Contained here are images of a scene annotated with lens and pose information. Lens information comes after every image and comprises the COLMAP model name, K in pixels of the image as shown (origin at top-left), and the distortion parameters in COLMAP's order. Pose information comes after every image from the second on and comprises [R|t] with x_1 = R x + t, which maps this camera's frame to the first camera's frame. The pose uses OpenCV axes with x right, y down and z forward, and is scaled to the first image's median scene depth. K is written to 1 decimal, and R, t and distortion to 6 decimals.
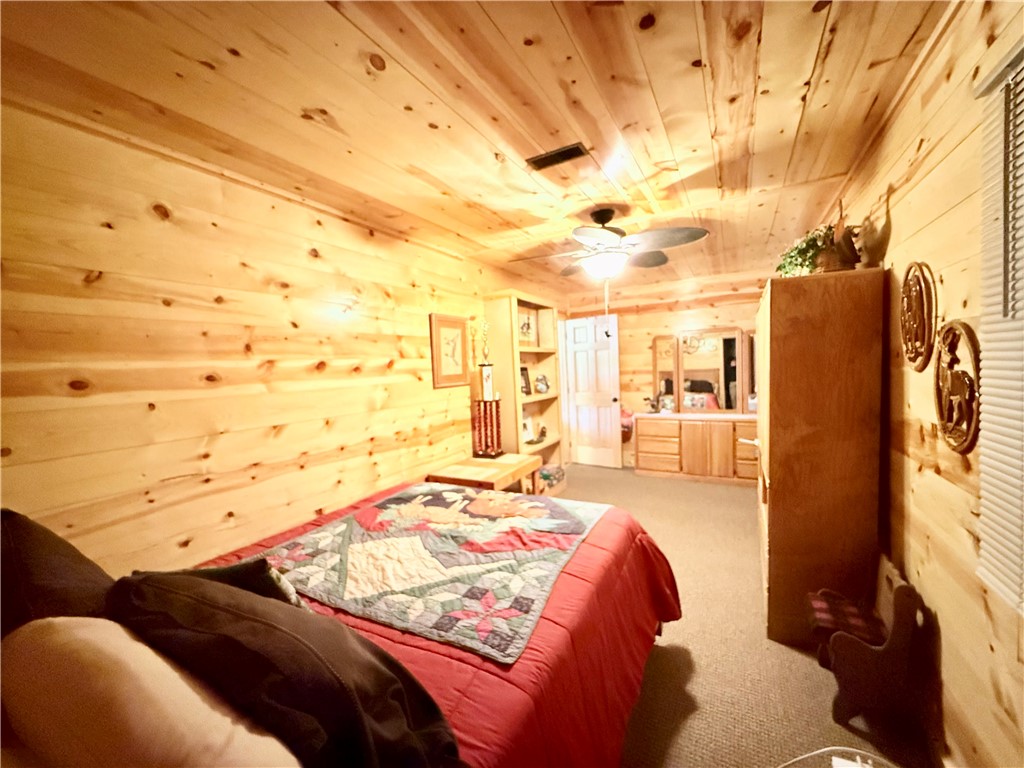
lens RADIAL K [[406.8, 0, 510.1], [0, 406.8, 384.8], [0, 0, 1]] dist [0.000572, -0.000382]
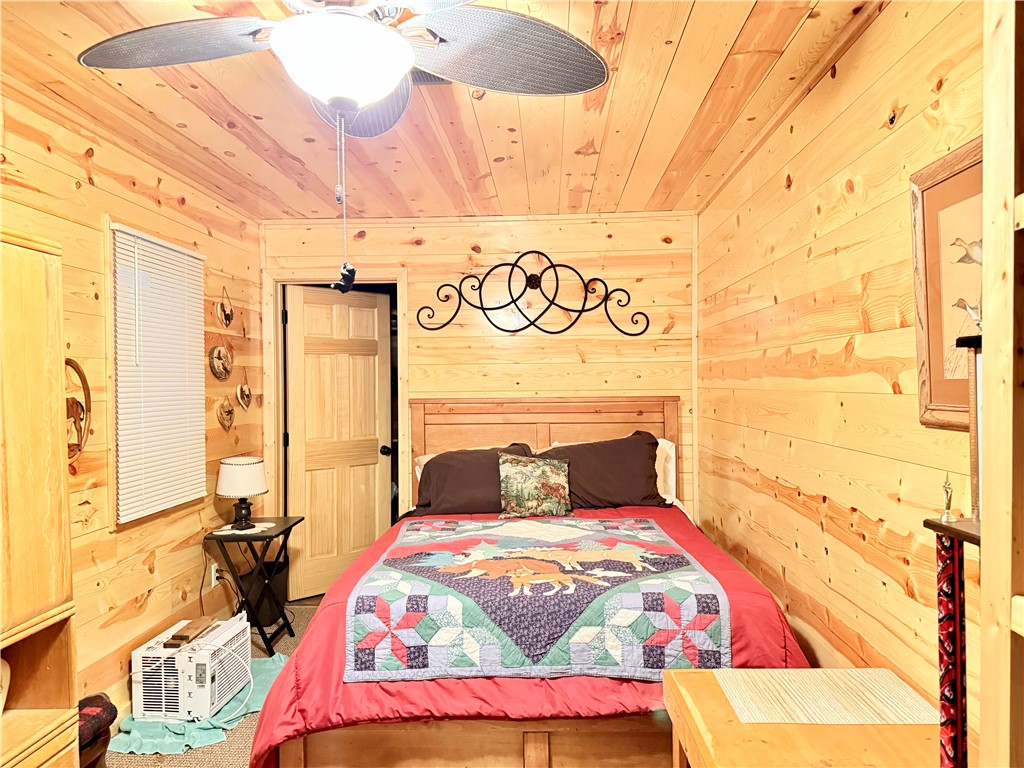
lens RADIAL K [[716.3, 0, 514.7], [0, 716.3, 386.5], [0, 0, 1]] dist [0.123772, -0.226428]
pose [[-0.895837, 0.053995, -0.441090, 0.486950], [0.027829, 0.997459, 0.065582, -0.093948], [0.443511, 0.046475, -0.895063, 2.031867]]
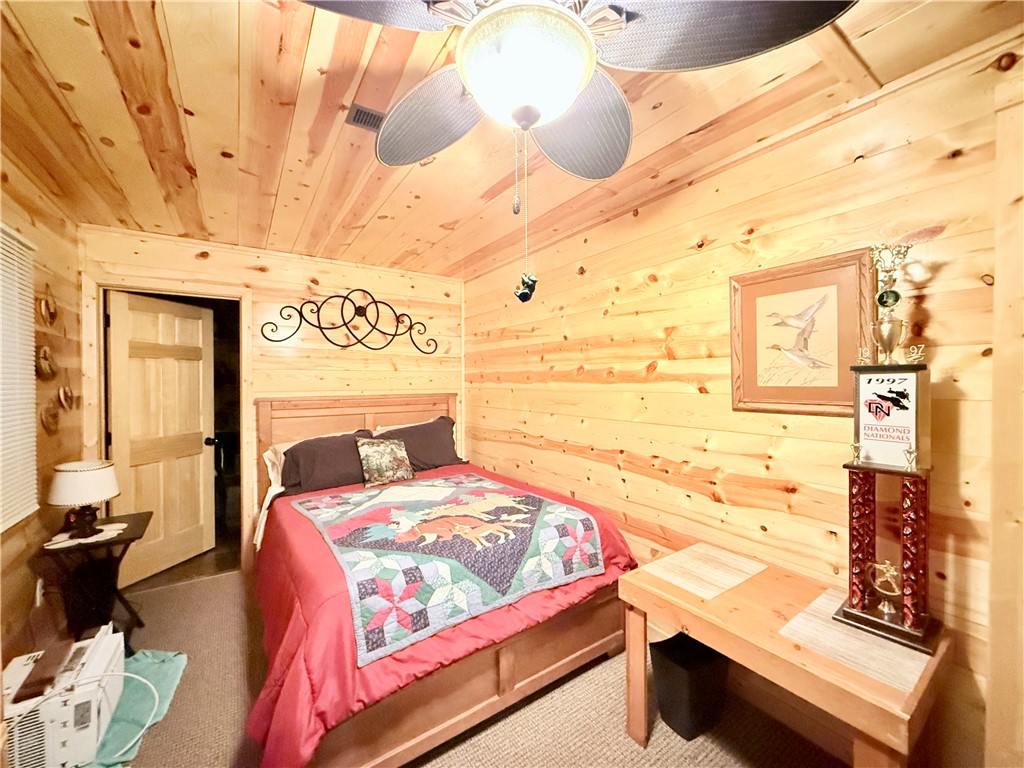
lens RADIAL K [[406.8, 0, 510.1], [0, 406.8, 384.8], [0, 0, 1]] dist [0.000572, -0.000382]
pose [[-0.454060, 0.053881, -0.889340, 0.695905], [-0.017371, 0.997445, 0.069300, -0.089574], [0.890802, 0.046915, -0.451964, 1.476994]]
